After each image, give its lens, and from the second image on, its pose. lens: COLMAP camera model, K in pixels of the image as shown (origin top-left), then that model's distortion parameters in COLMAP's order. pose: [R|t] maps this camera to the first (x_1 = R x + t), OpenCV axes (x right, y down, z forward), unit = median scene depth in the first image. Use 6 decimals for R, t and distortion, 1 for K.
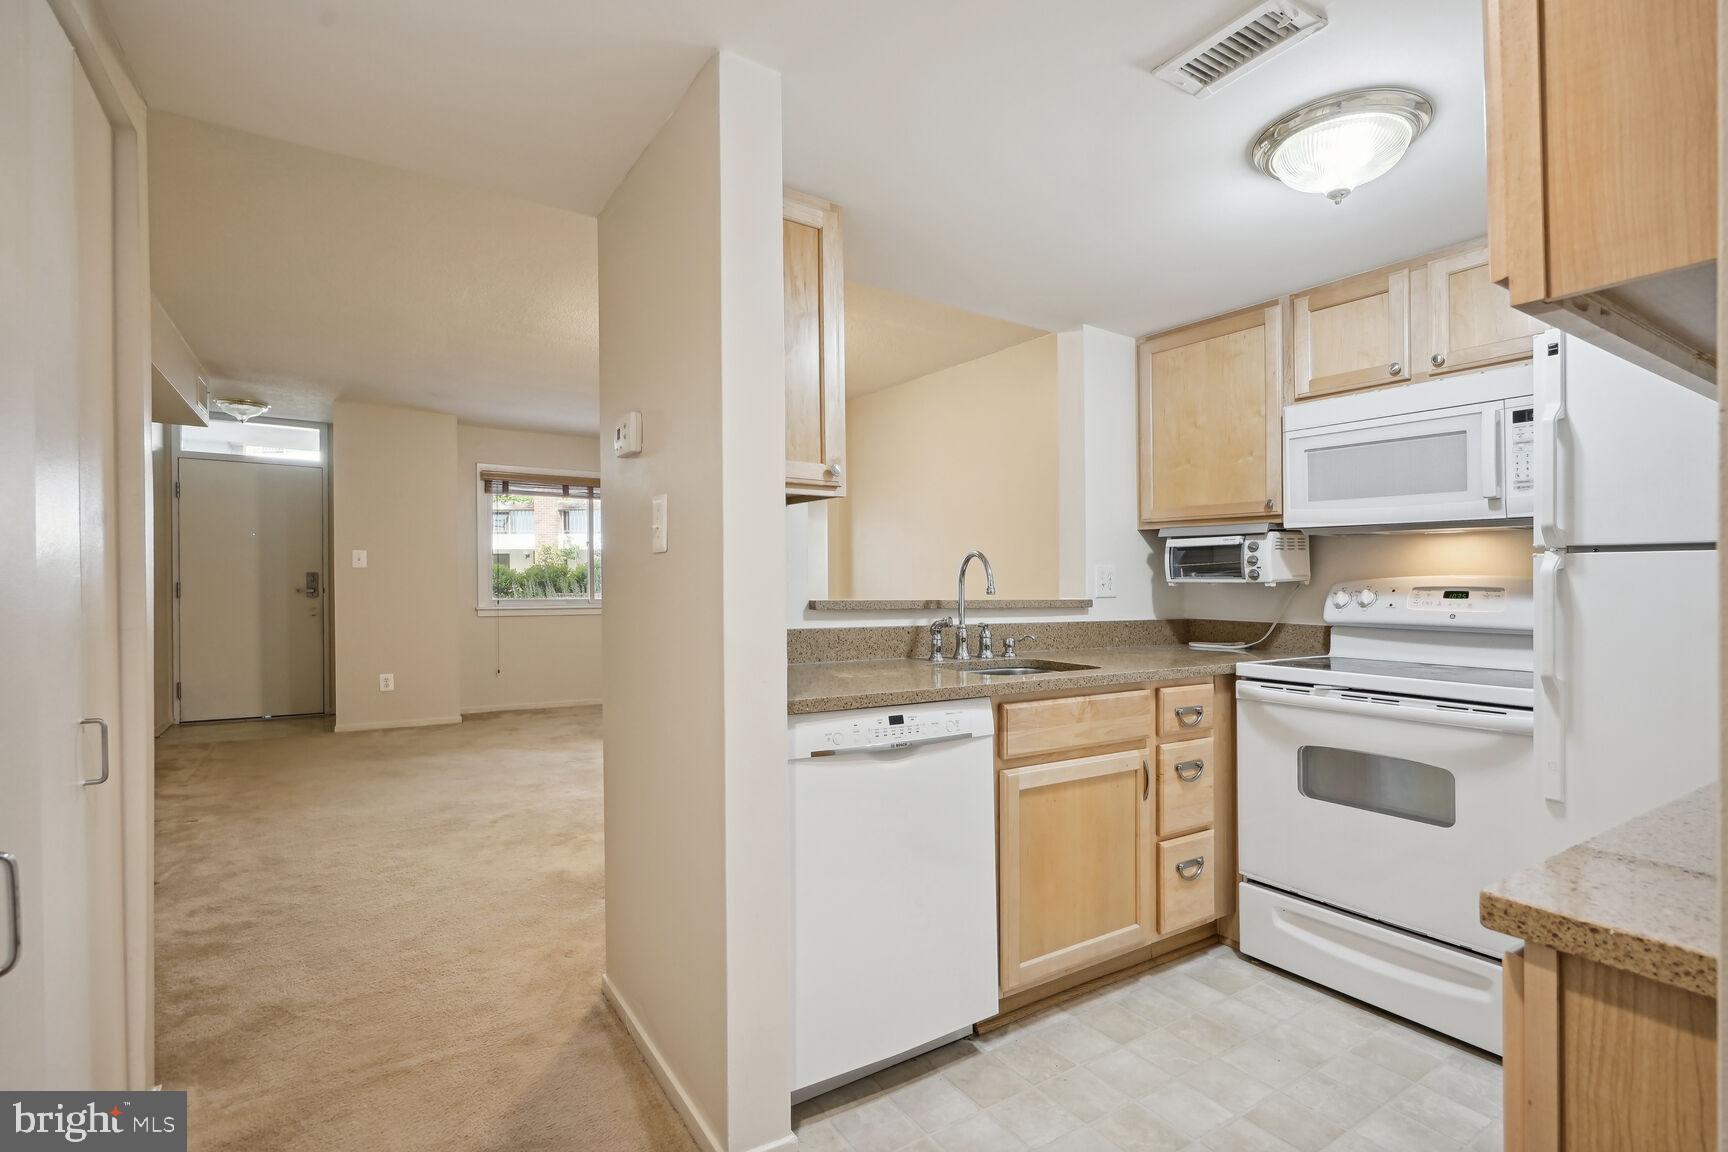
lens RADIAL K [[797.3, 0, 855.5], [0, 797.3, 582.7], [0, 0, 1]] dist [-0.001769, 0.000227]
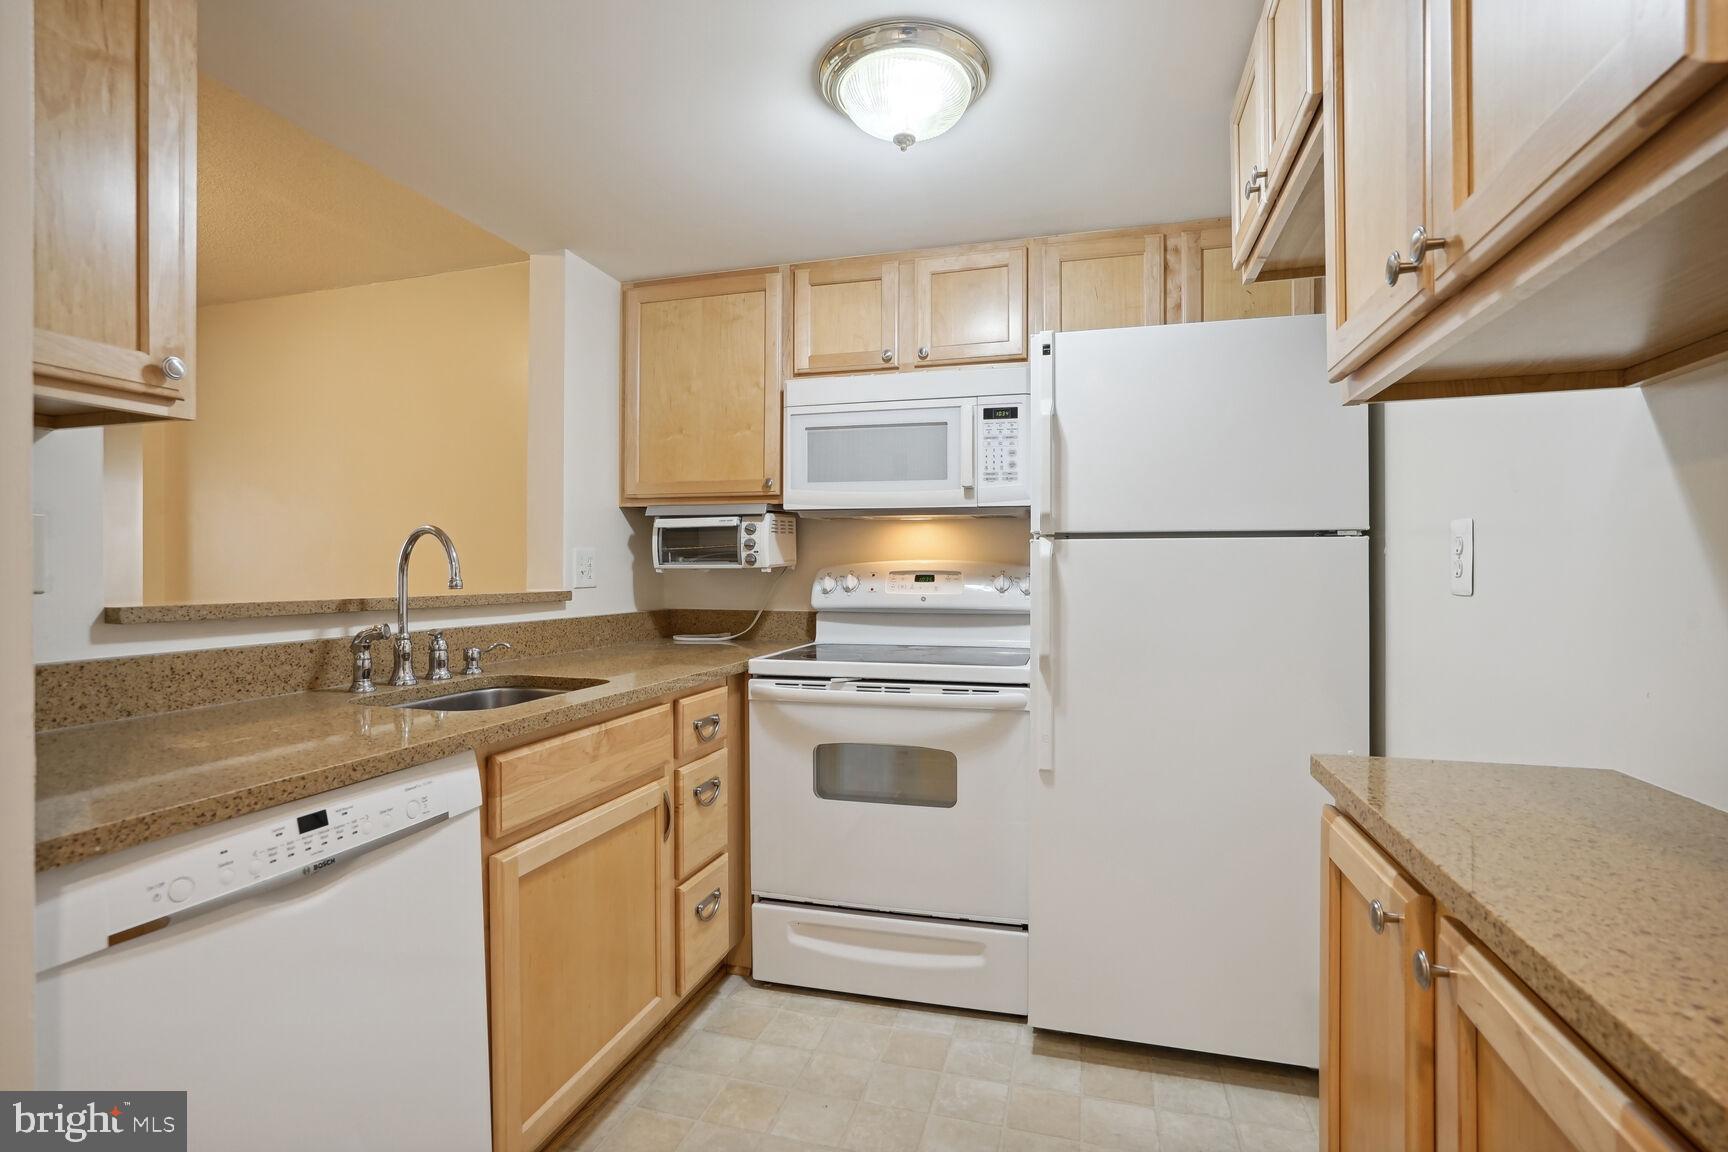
lens RADIAL K [[815.2, 0, 867.0], [0, 815.2, 550.9], [0, 0, 1]] dist [-0.066130, 0.027183]
pose [[0.755720, 0.005731, 0.654870, -0.013765], [0.007803, 0.999812, -0.017754, -0.002791], [-0.654849, 0.018527, 0.755533, 0.232728]]
